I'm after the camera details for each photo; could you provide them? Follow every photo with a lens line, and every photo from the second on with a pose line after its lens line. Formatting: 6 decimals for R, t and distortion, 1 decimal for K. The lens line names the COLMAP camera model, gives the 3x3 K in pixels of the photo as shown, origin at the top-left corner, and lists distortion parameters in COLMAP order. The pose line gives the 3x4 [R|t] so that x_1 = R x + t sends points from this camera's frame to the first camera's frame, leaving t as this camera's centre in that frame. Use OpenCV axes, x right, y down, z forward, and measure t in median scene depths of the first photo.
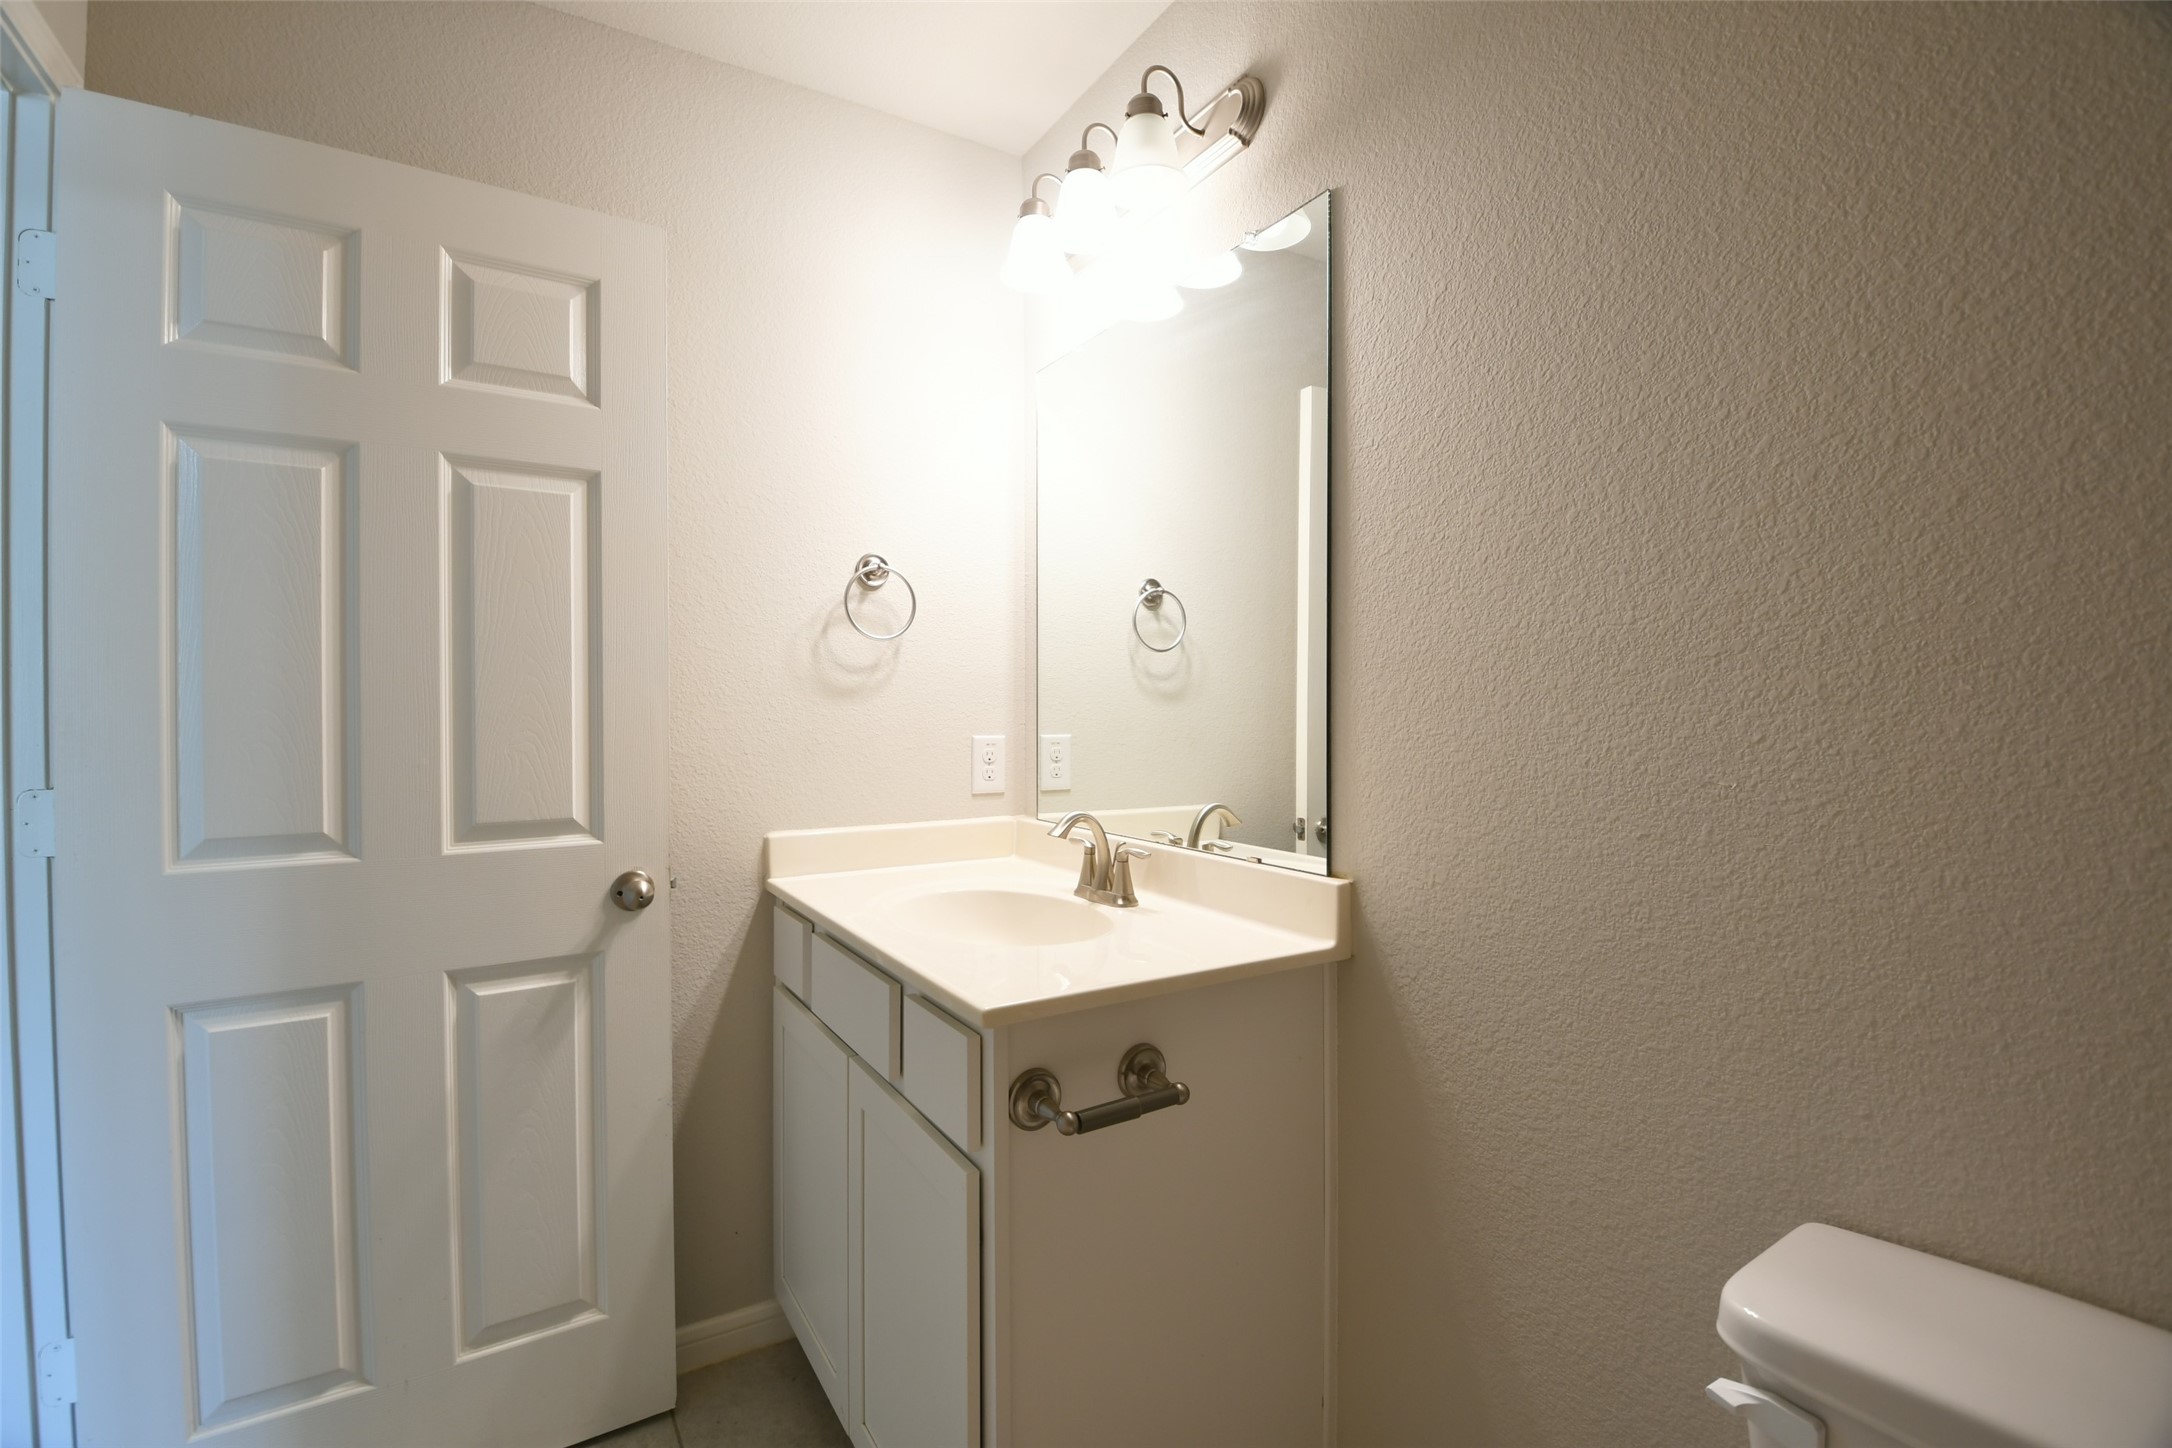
lens RADIAL K [[959.2, 0, 1092.9], [0, 959.2, 713.1], [0, 0, 1]] dist [0.002091, -0.016877]
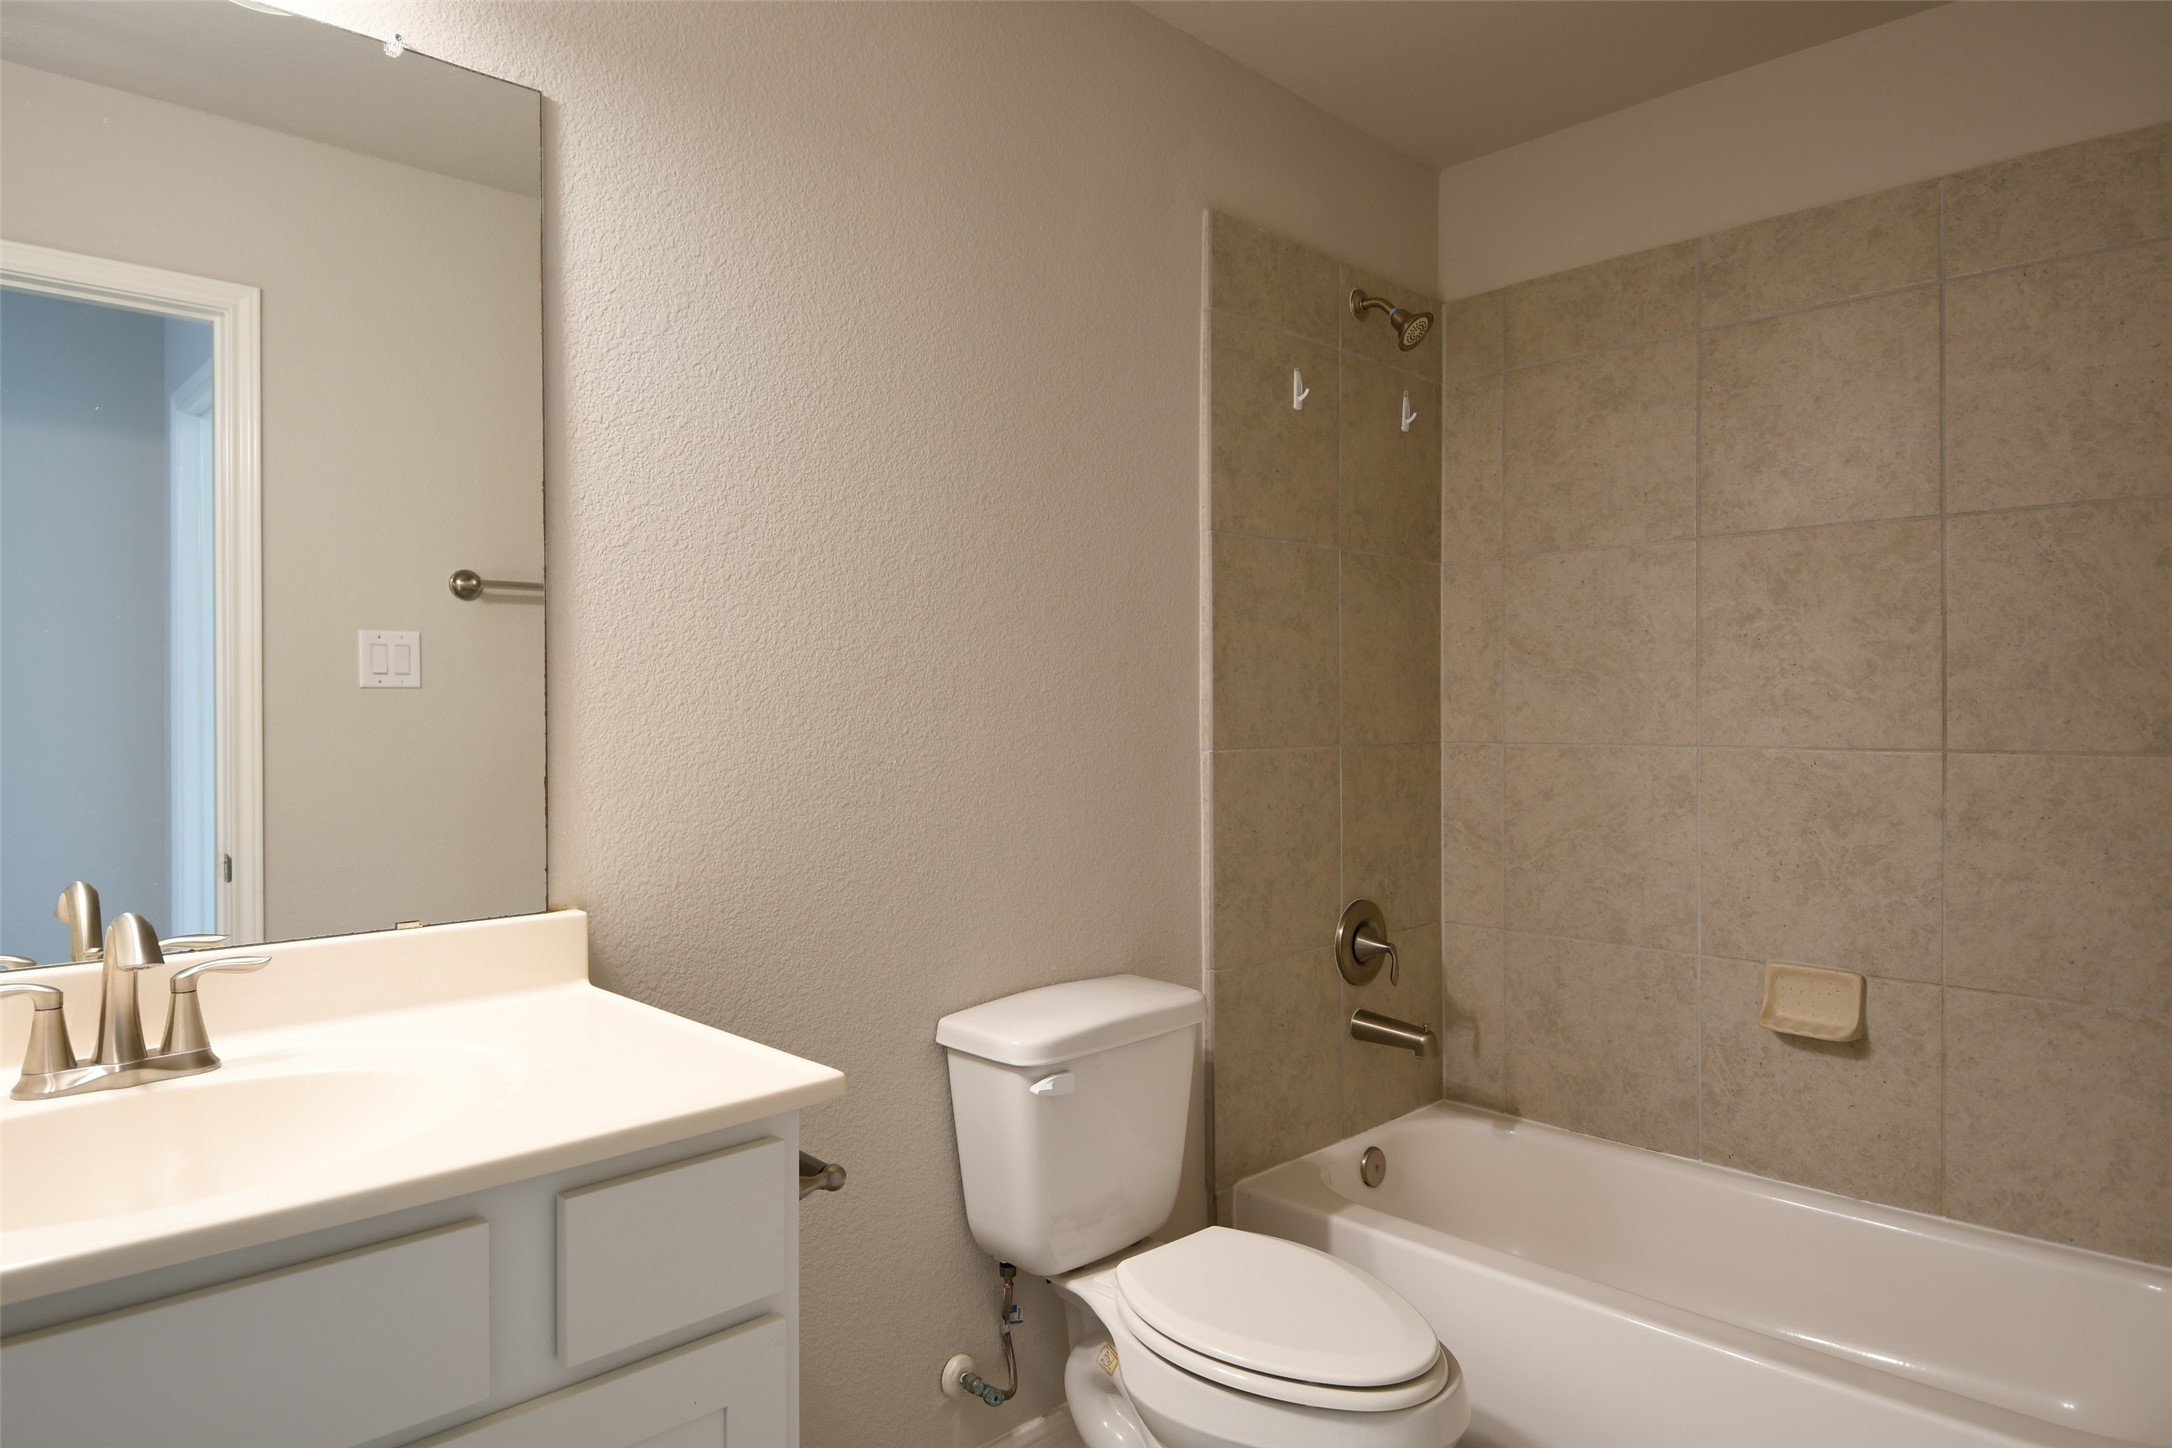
lens RADIAL K [[1320.9, 0, 1086.9], [0, 1320.9, 724.0], [0, 0, 1]] dist [0.004194, -0.000032]
pose [[-0.234073, -0.002973, 0.972215, -1.200615], [0.008237, 0.999953, 0.005041, 0.004852], [-0.972184, 0.009188, -0.234037, 0.983248]]
